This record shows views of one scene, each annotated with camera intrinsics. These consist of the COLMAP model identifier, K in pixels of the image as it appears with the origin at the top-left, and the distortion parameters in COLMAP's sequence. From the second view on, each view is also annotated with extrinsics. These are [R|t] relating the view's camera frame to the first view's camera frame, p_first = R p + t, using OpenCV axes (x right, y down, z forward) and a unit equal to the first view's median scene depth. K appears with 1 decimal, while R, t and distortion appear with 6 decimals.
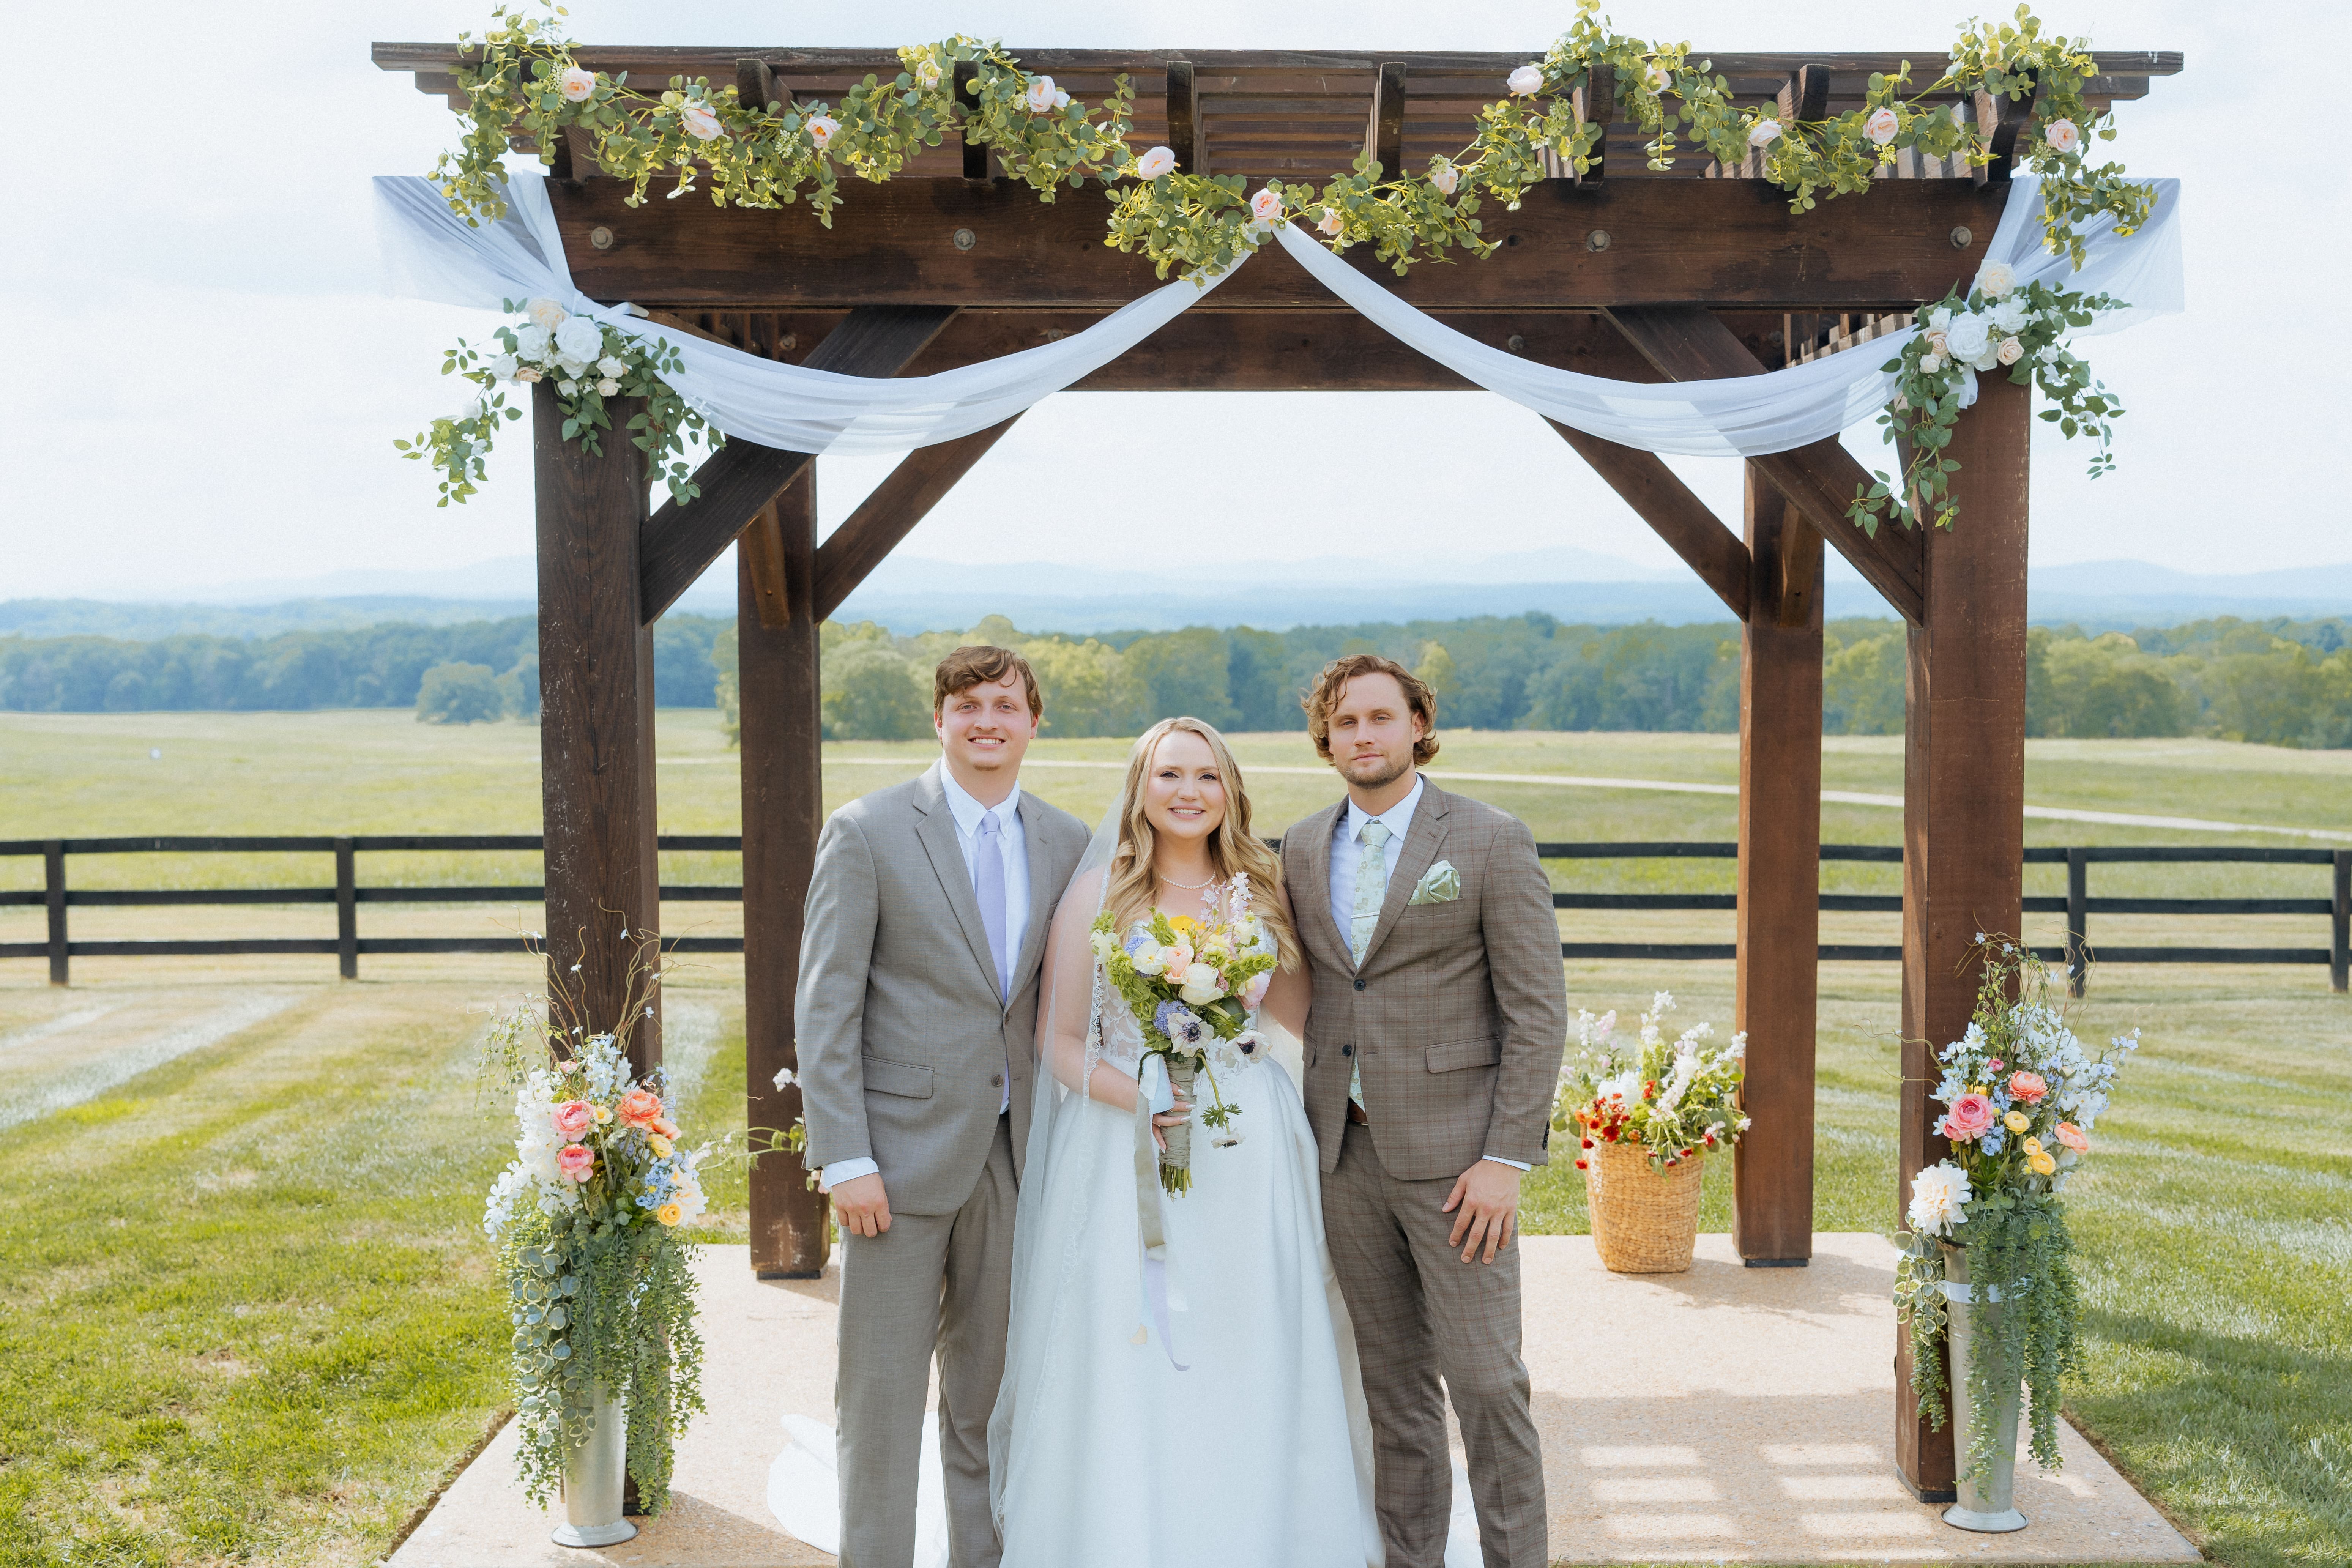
lens RADIAL K [[6383.0, 0, 1324.3], [0, 6383.0, 783.8], [0, 0, 1]] dist [0.058226, 1.321754]
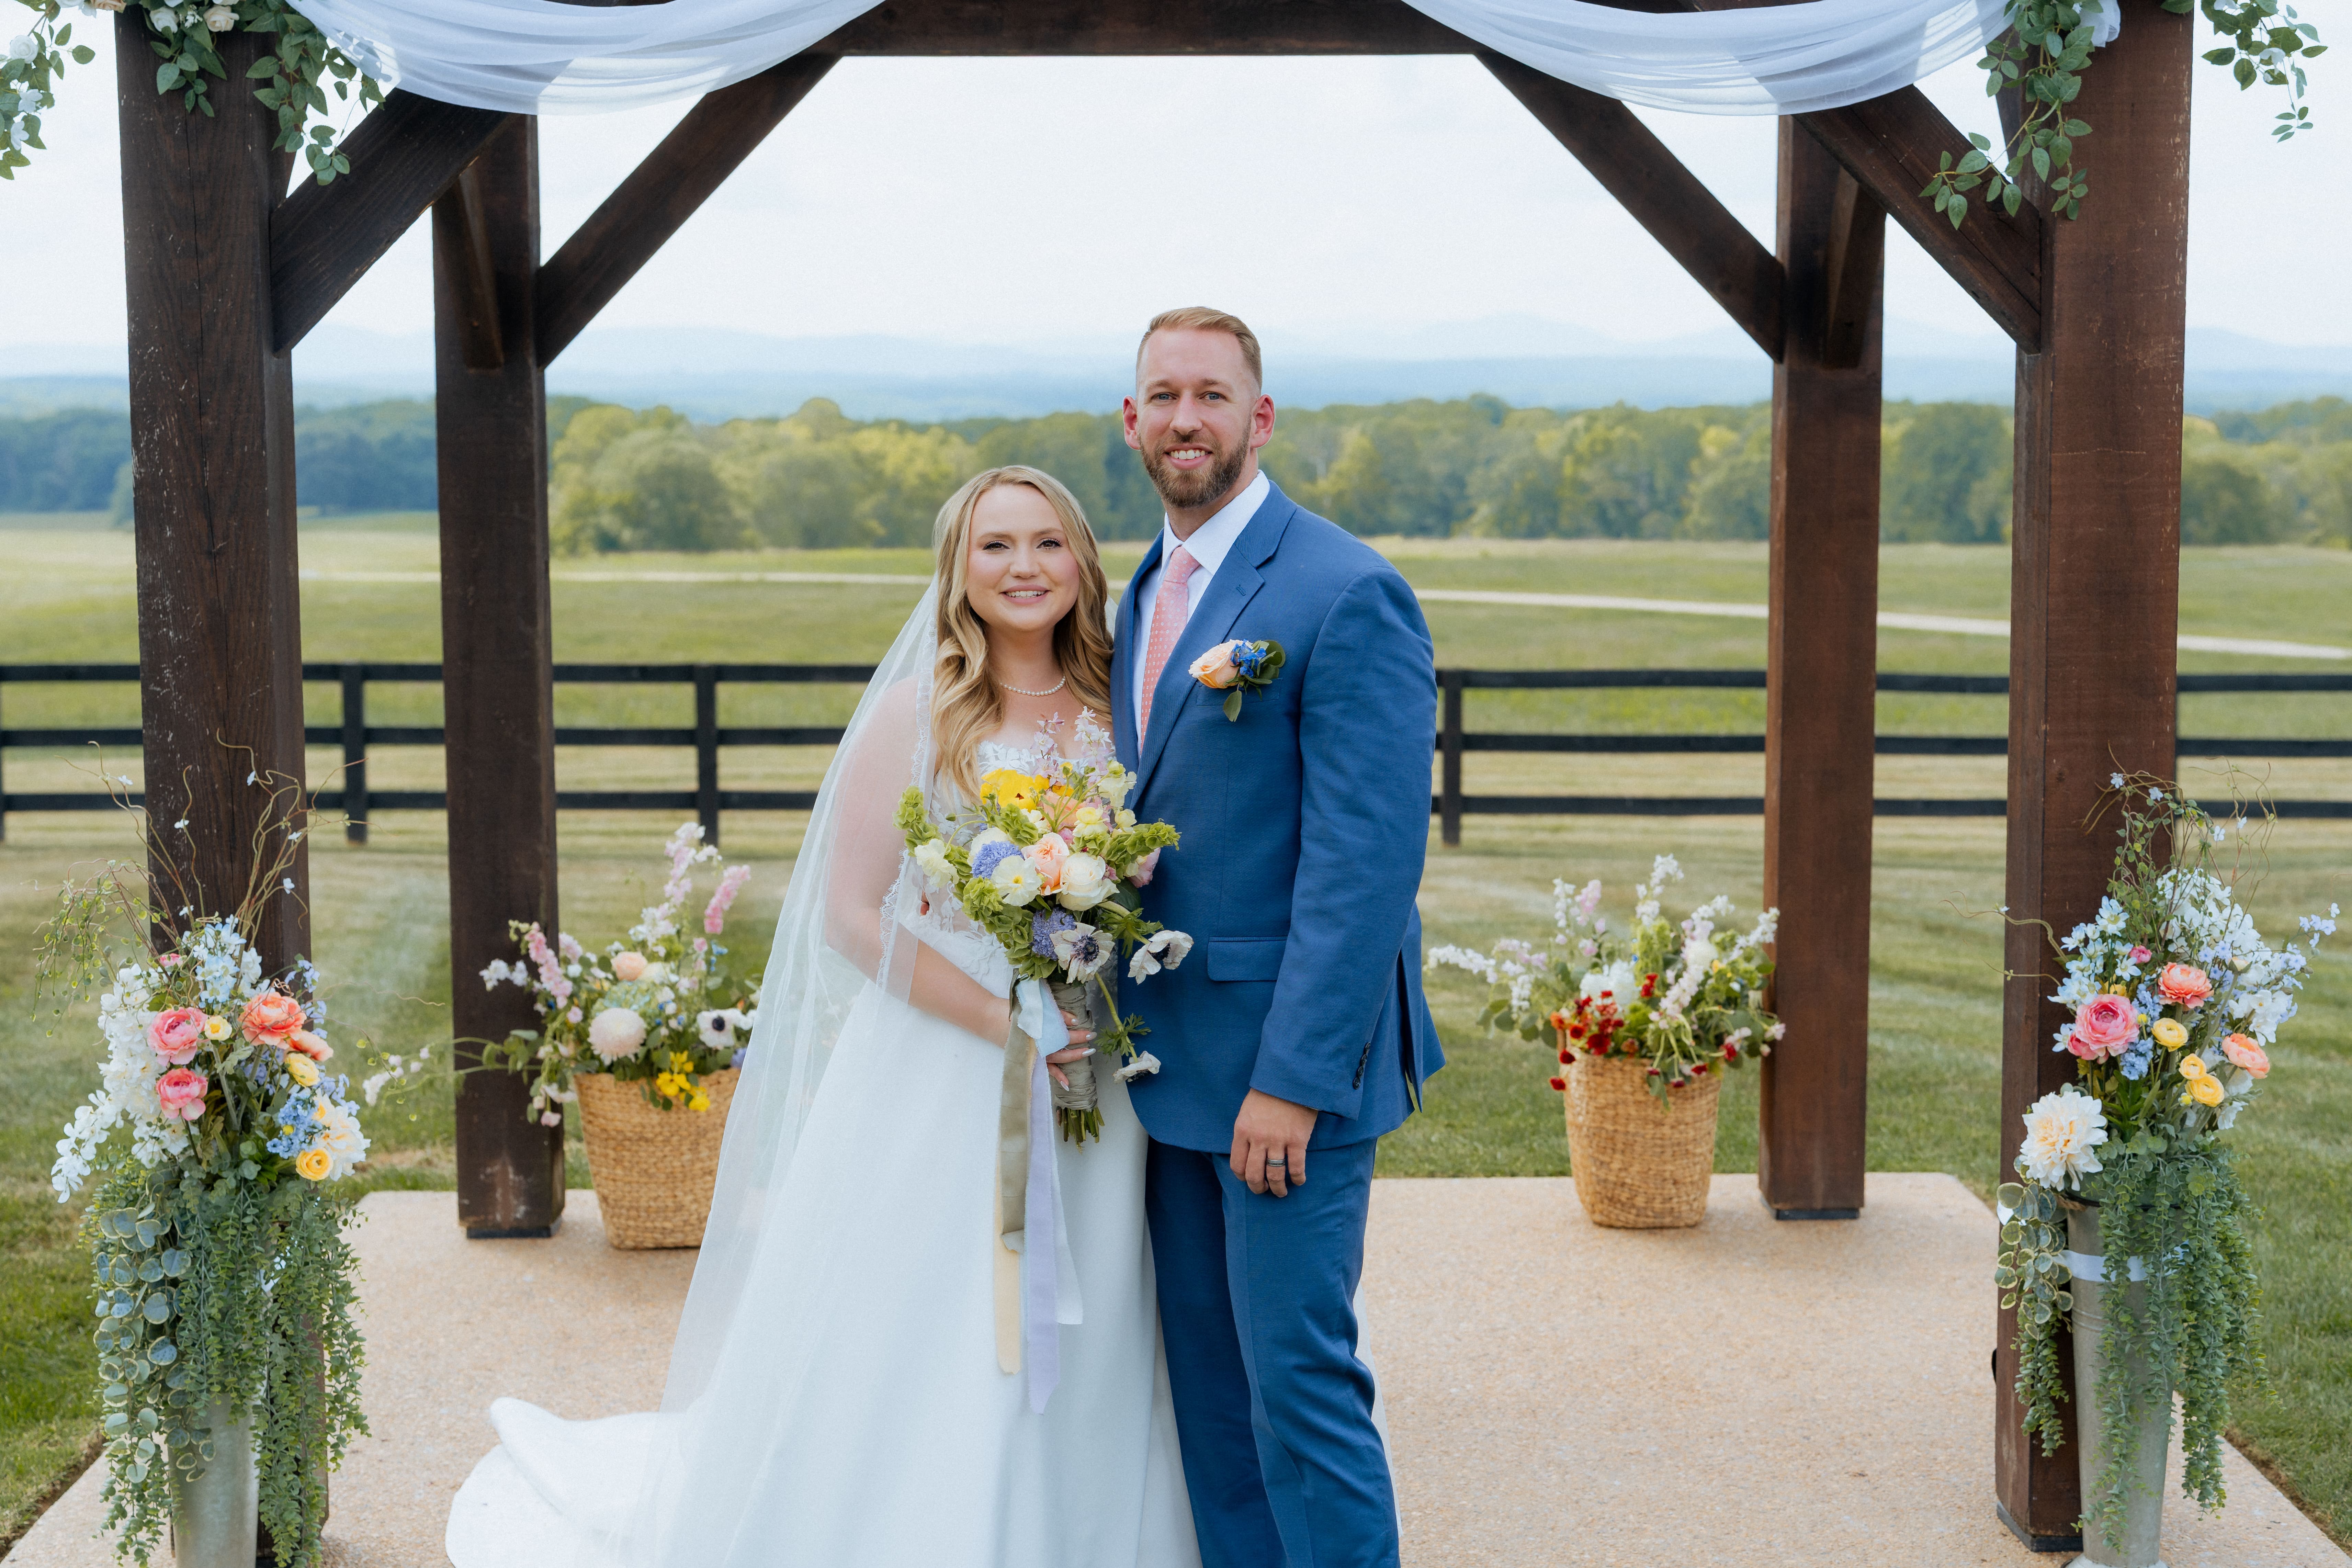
lens RADIAL K [[6383.5, 0, 1324.3], [0, 6383.5, 783.8], [0, 0, 1]] dist [0.058226, 1.321754]
pose [[0.999893, -0.001572, 0.014570, 0.001726], [0.001274, 0.999790, 0.020441, 0.009419], [-0.014599, -0.020420, 0.999685, 0.271126]]
